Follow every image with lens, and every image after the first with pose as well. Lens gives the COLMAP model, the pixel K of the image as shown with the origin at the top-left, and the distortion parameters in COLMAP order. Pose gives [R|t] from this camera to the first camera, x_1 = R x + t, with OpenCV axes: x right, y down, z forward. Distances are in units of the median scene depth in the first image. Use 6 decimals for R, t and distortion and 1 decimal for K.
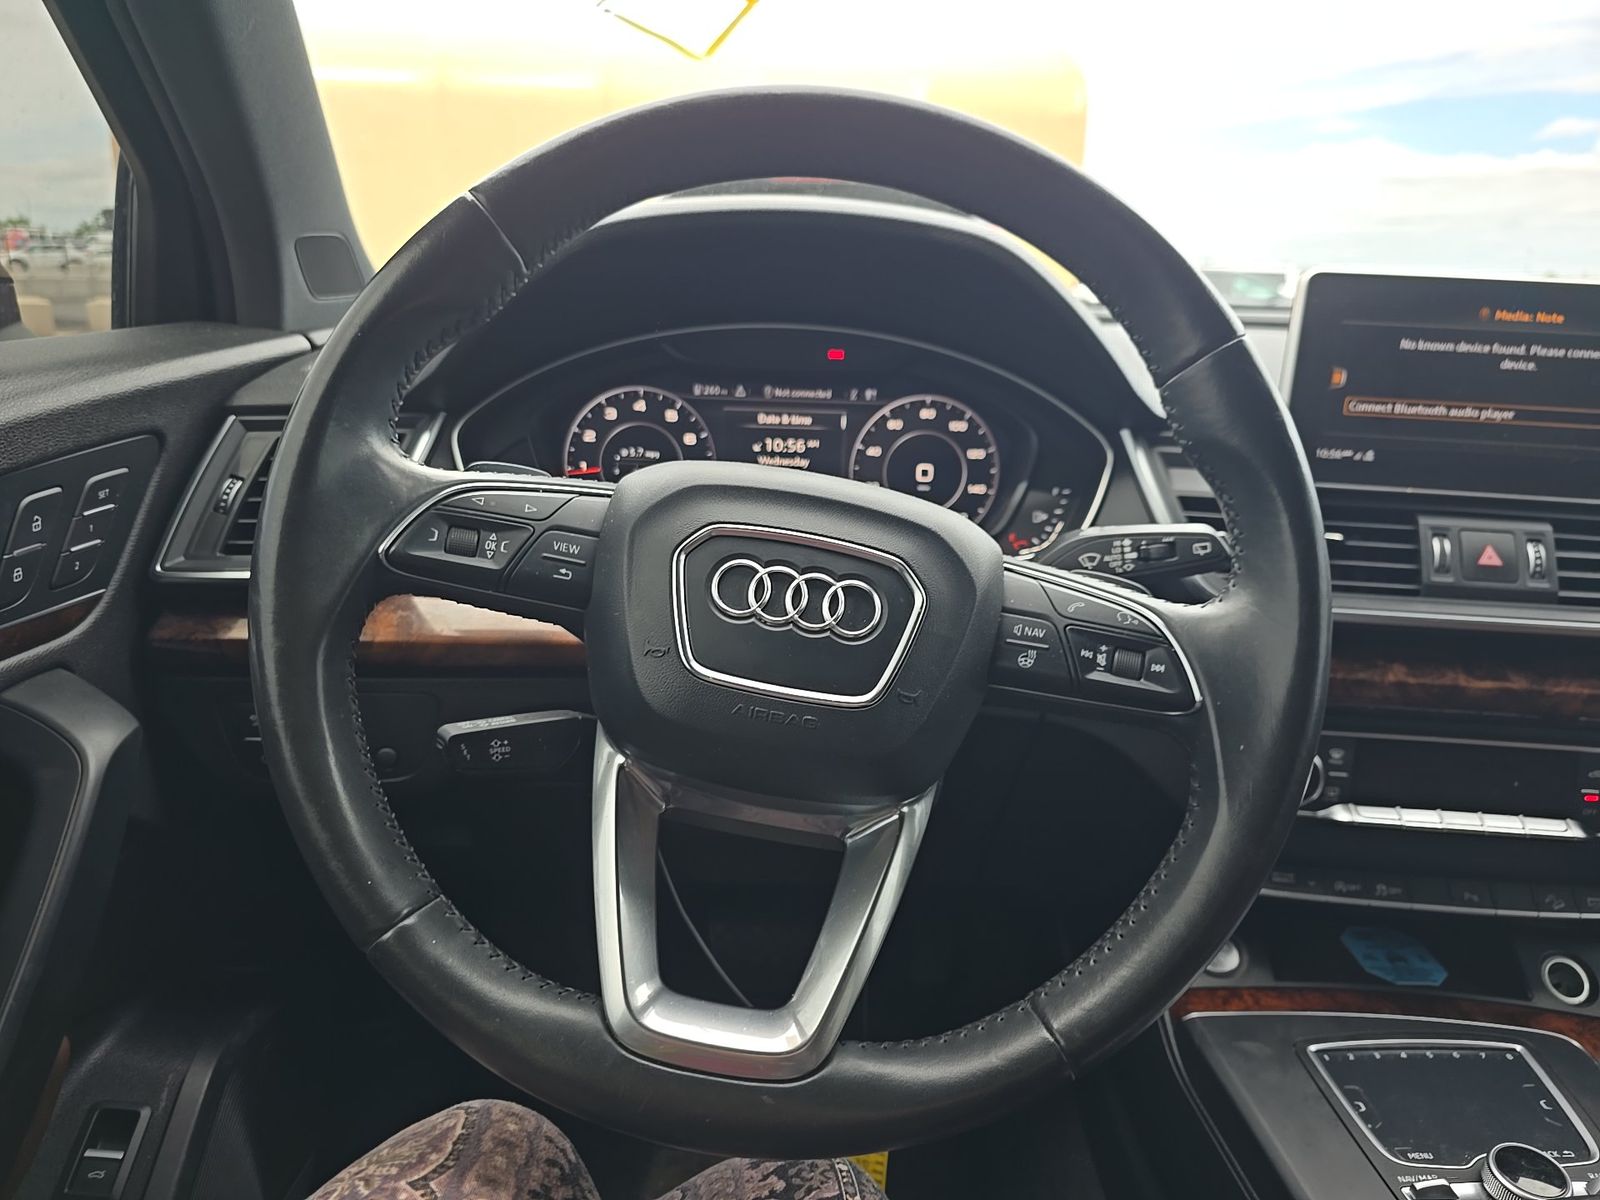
lens RADIAL K [[1096.0, 0, 797.5], [0, 1096.0, 592.6], [0, 0, 1]] dist [0.035421, -0.026672]
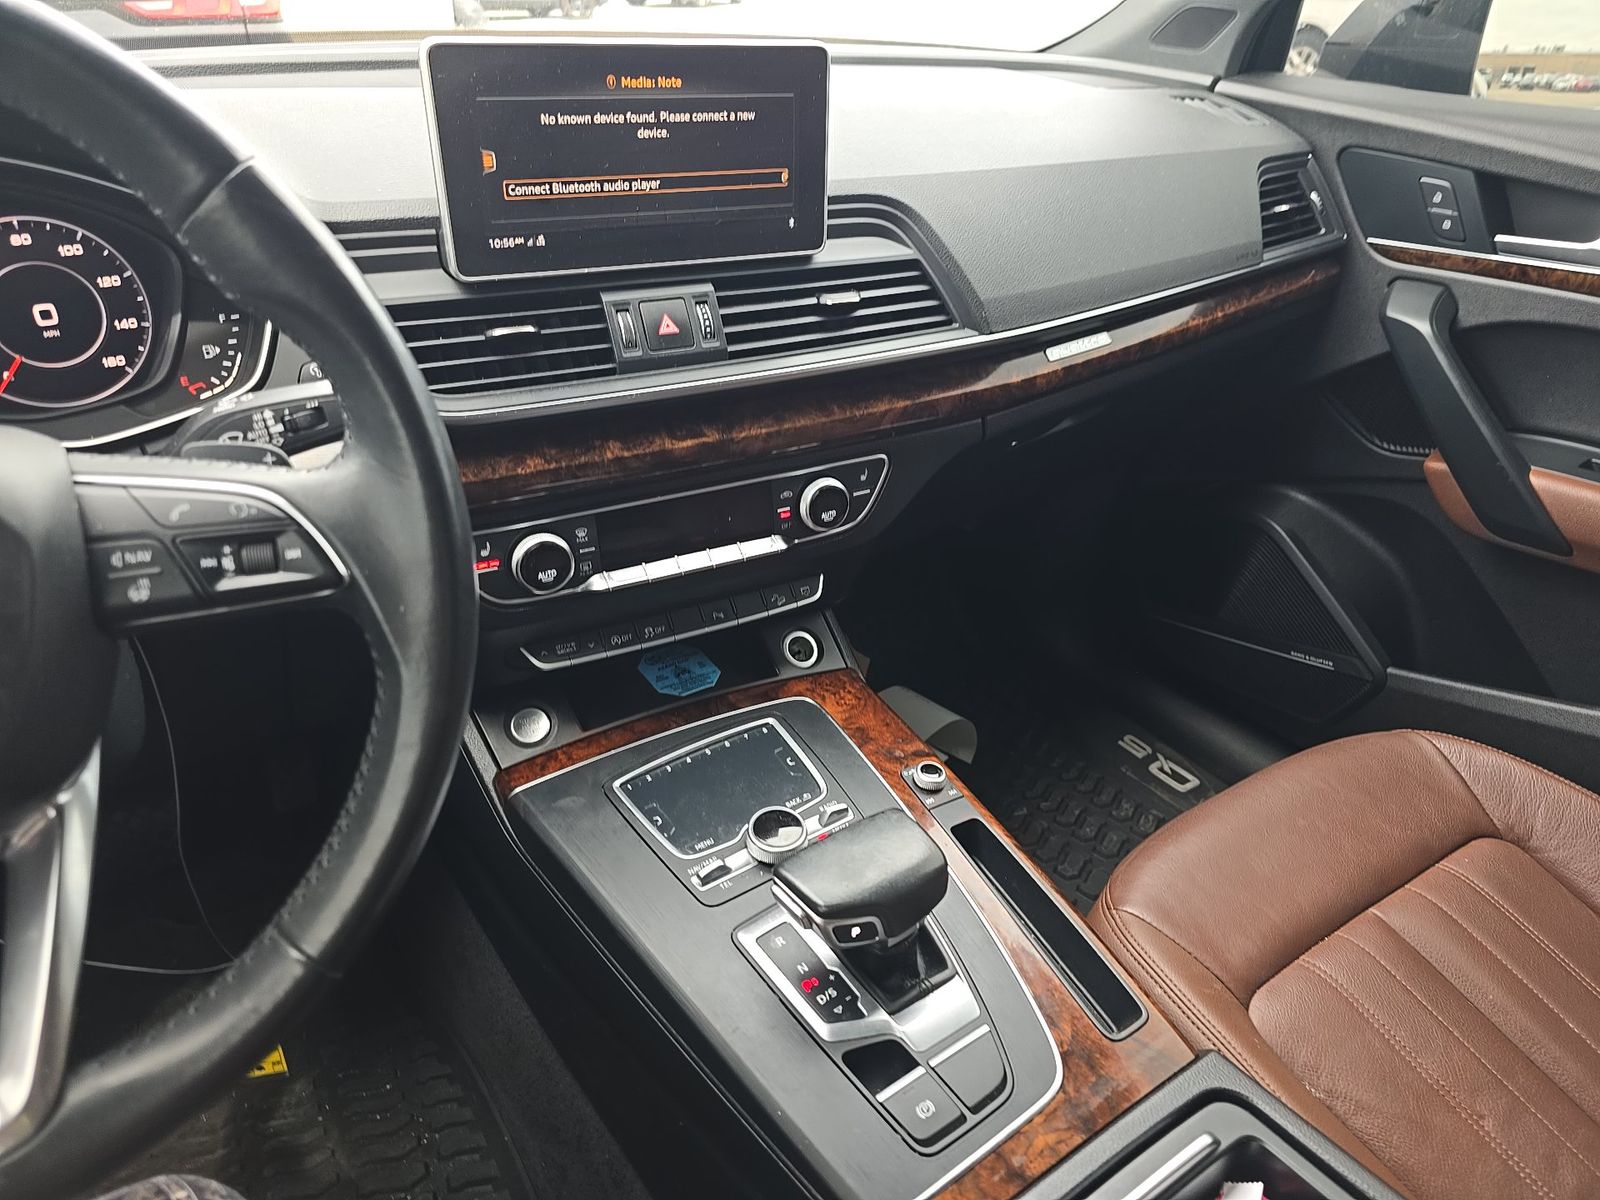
lens RADIAL K [[1096.0, 0, 791.1], [0, 1096.0, 589.6], [0, 0, 1]] dist [0.035421, -0.026672]
pose [[0.841244, -0.285955, 0.458844, 0.152377], [0.151837, 0.939482, 0.307115, -0.090843], [-0.518896, -0.188690, 0.833752, 0.008071]]
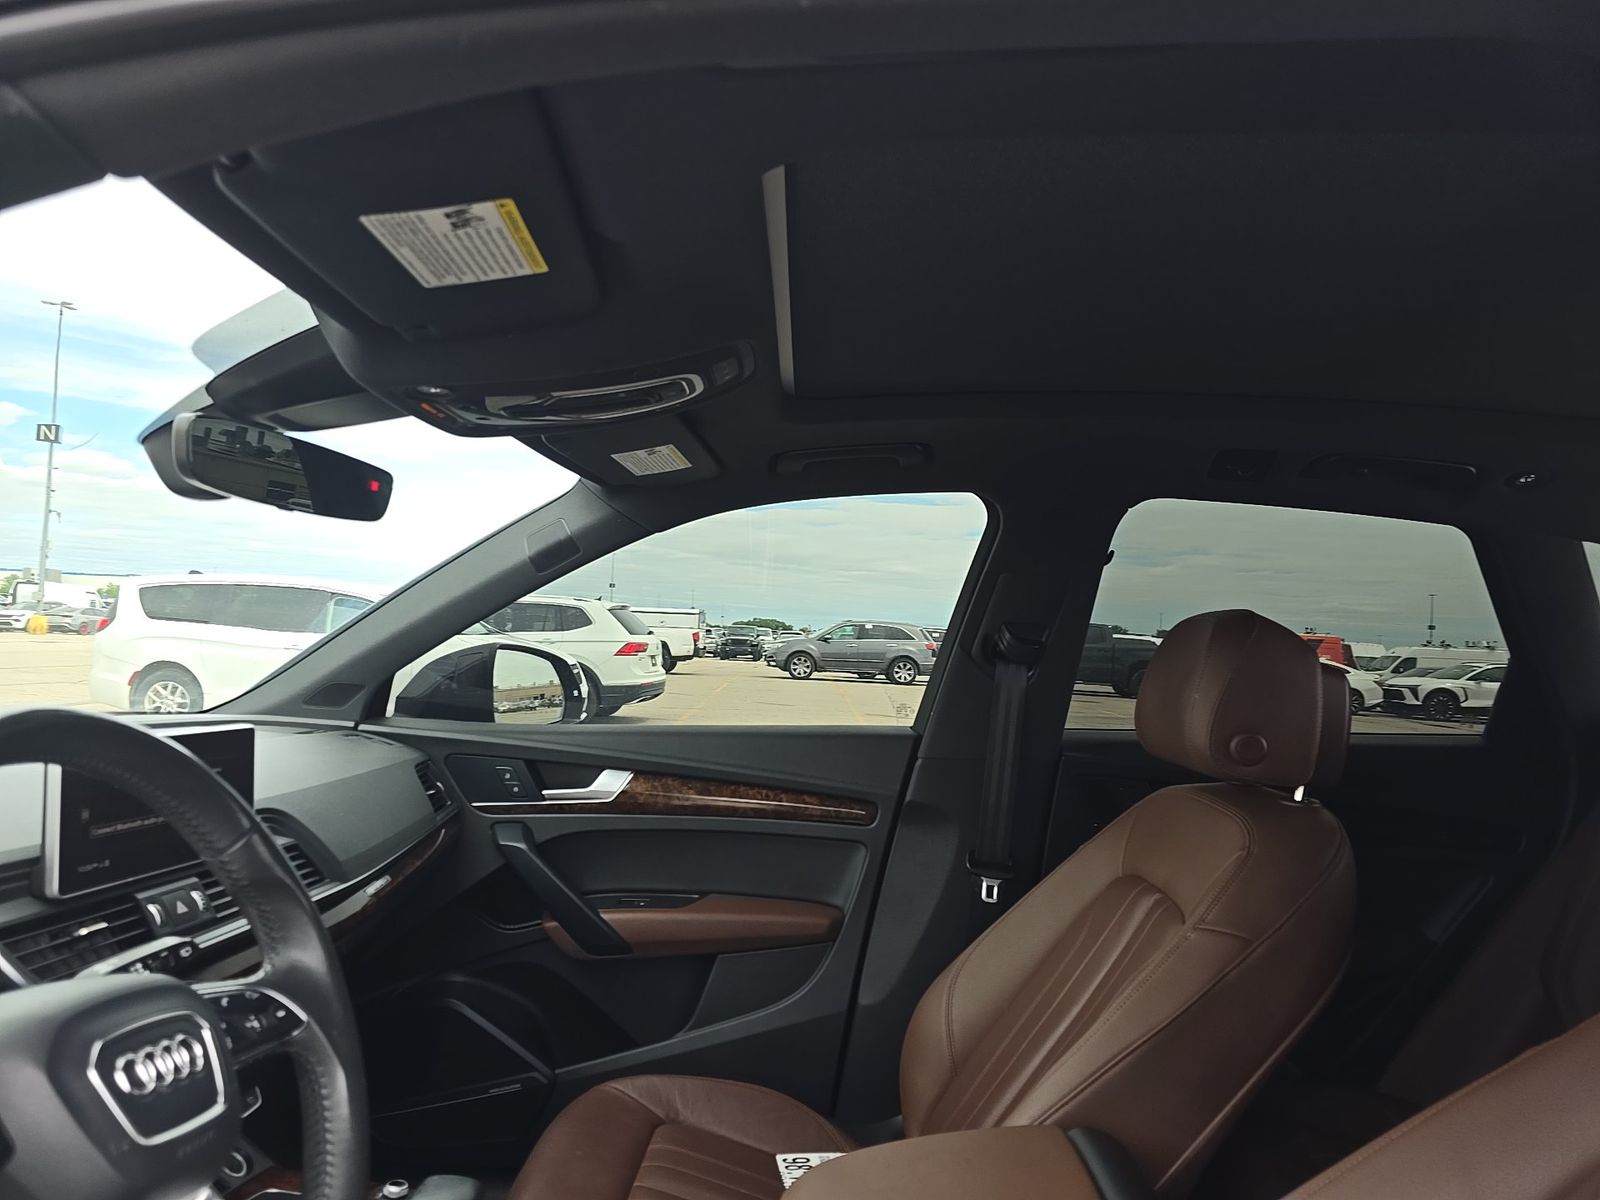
lens RADIAL K [[1096.0, 0, 798.1], [0, 1096.0, 601.3], [0, 0, 1]] dist [0.035421, -0.026672]
pose [[0.065360, -0.010520, 0.997806, -0.775797], [0.237913, 0.971272, -0.005343, -0.212483], [-0.969085, 0.237741, 0.065985, -0.035915]]
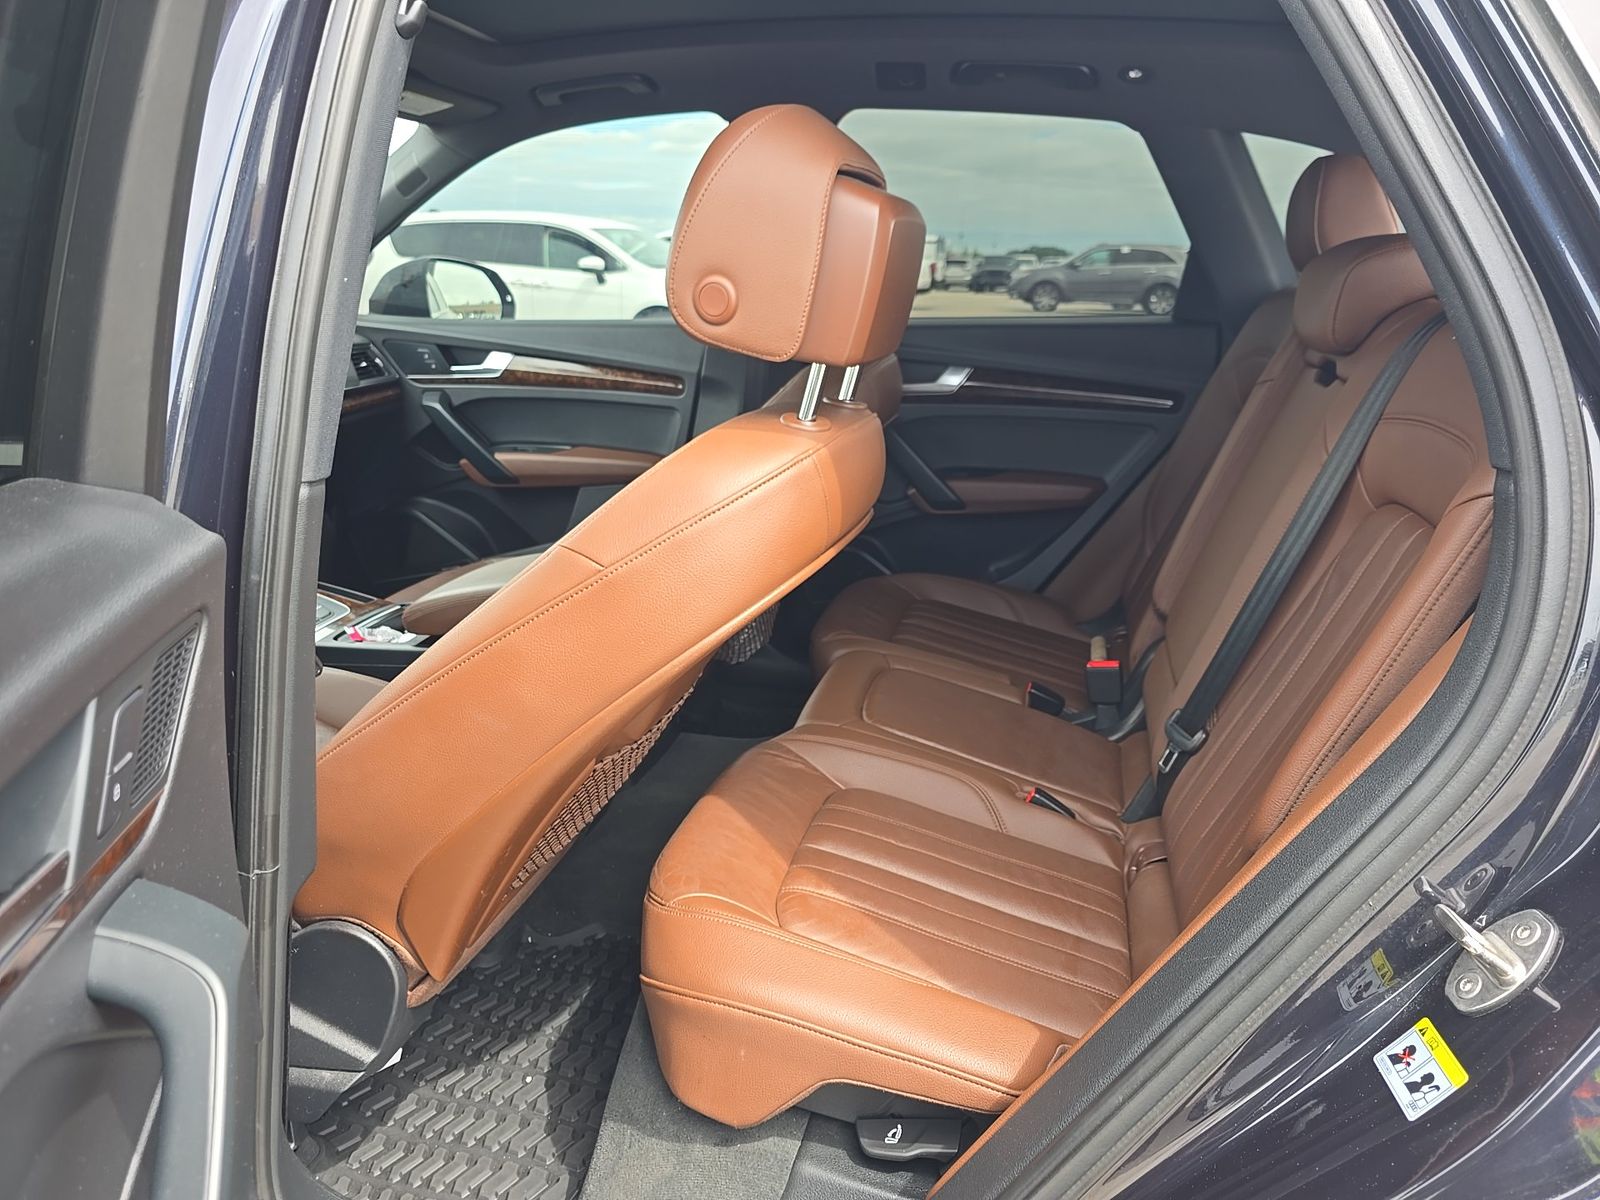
lens RADIAL K [[1096.0, 0, 794.3], [0, 1096.0, 639.0], [0, 0, 1]] dist [0.035421, -0.026672]
pose [[0.296575, -0.348109, 0.889305, -1.382066], [0.255537, 0.926172, 0.277321, 0.156609], [-0.920187, 0.145004, 0.363634, -1.324324]]
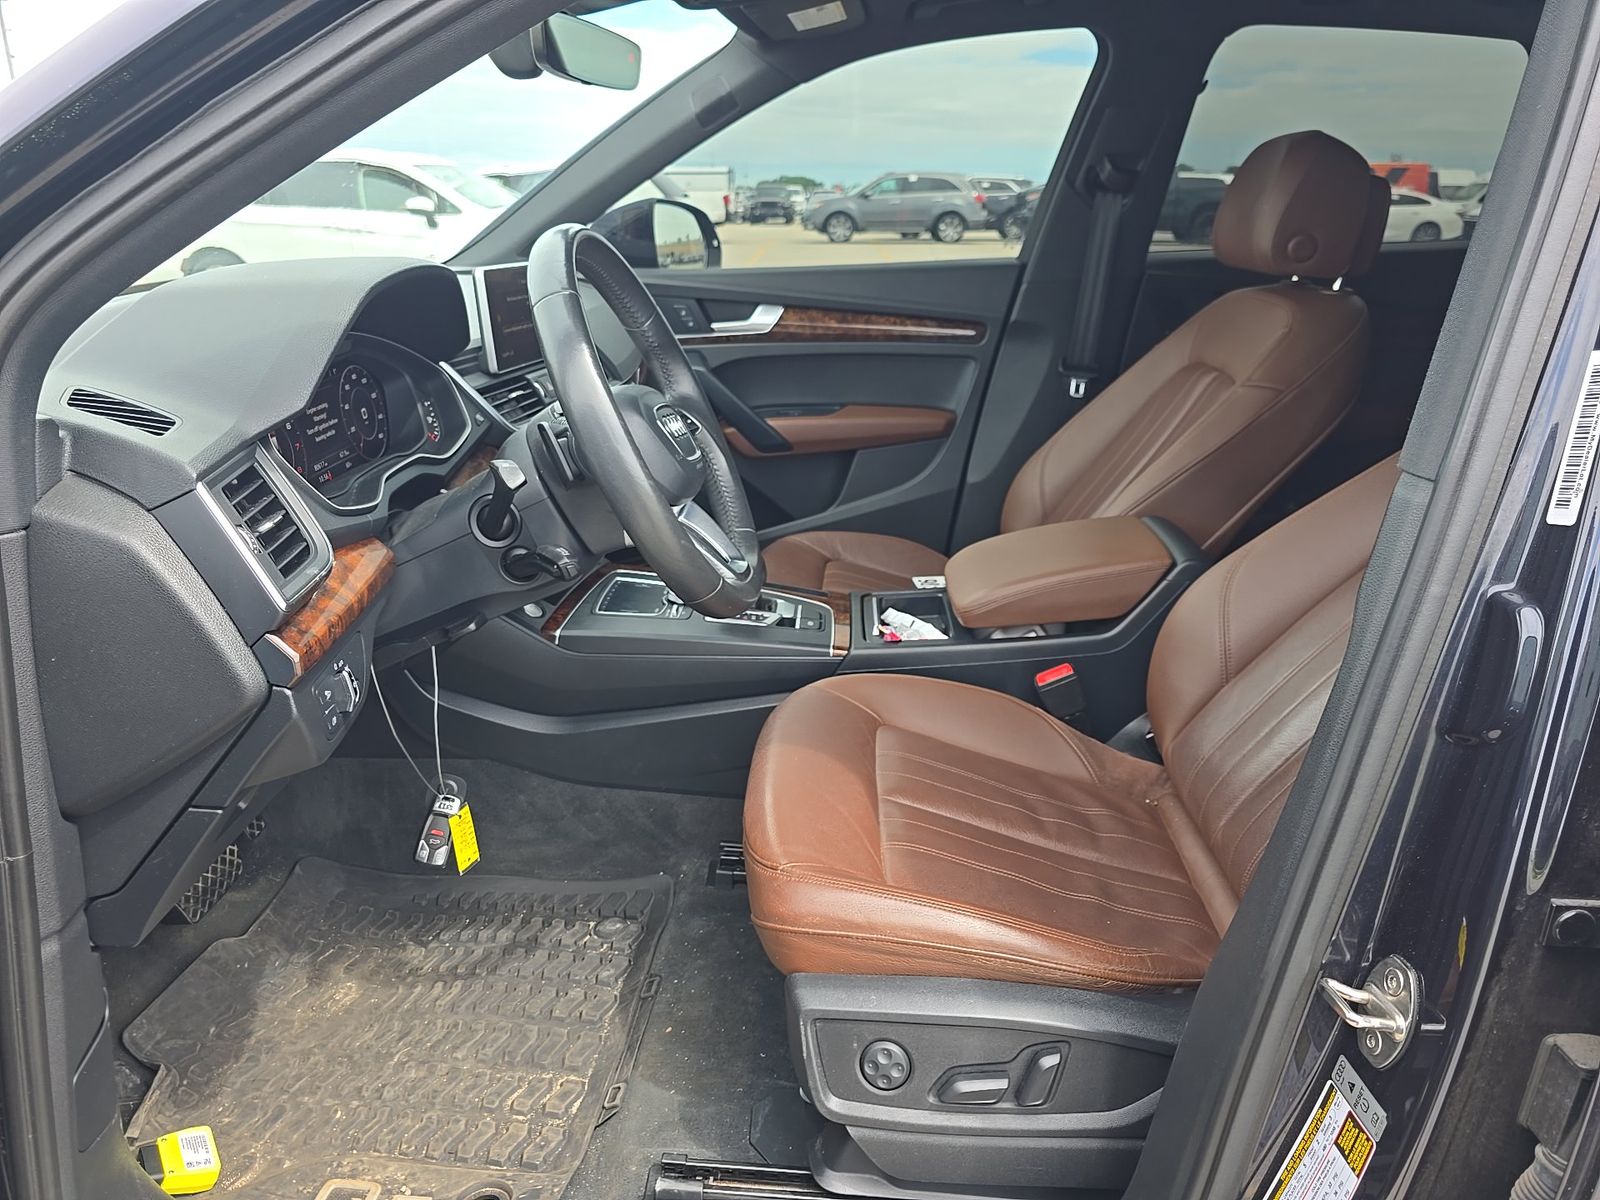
lens RADIAL K [[1096.0, 0, 787.9], [0, 1096.0, 633.8], [0, 0, 1]] dist [0.035421, -0.026672]
pose [[0.099290, -0.409974, 0.906677, -1.443200], [0.280219, 0.885823, 0.369858, -0.257118], [-0.954787, 0.217345, 0.202836, 0.153083]]
